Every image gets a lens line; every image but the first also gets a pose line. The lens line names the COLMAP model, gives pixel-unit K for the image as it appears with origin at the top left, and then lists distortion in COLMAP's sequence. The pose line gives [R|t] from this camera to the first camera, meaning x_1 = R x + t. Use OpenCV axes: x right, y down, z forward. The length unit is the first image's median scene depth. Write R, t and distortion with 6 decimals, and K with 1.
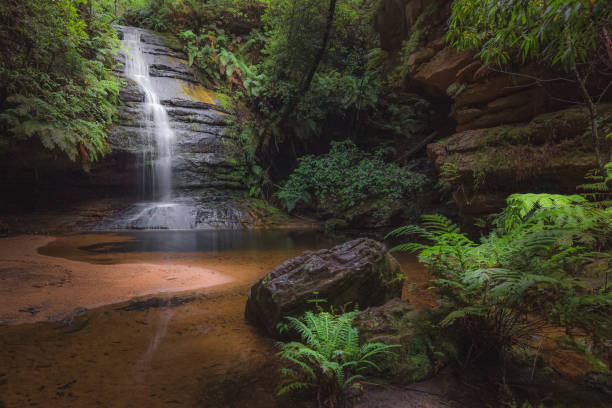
lens RADIAL K [[437.0, 0, 306.0], [0, 437.0, 204.0], [0, 0, 1]] dist [0.000275, -0.000122]
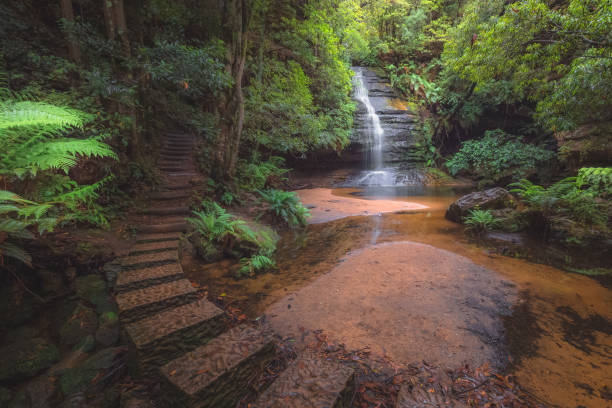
lens RADIAL K [[329.1, 0, 306.3], [0, 329.1, 214.1], [0, 0, 1]] dist [0.000111, -0.000238]
pose [[0.908661, 0.041067, -0.415511, -0.022355], [0.016739, 0.990768, 0.134529, -0.013101], [0.417200, -0.129197, 0.899585, -0.331348]]
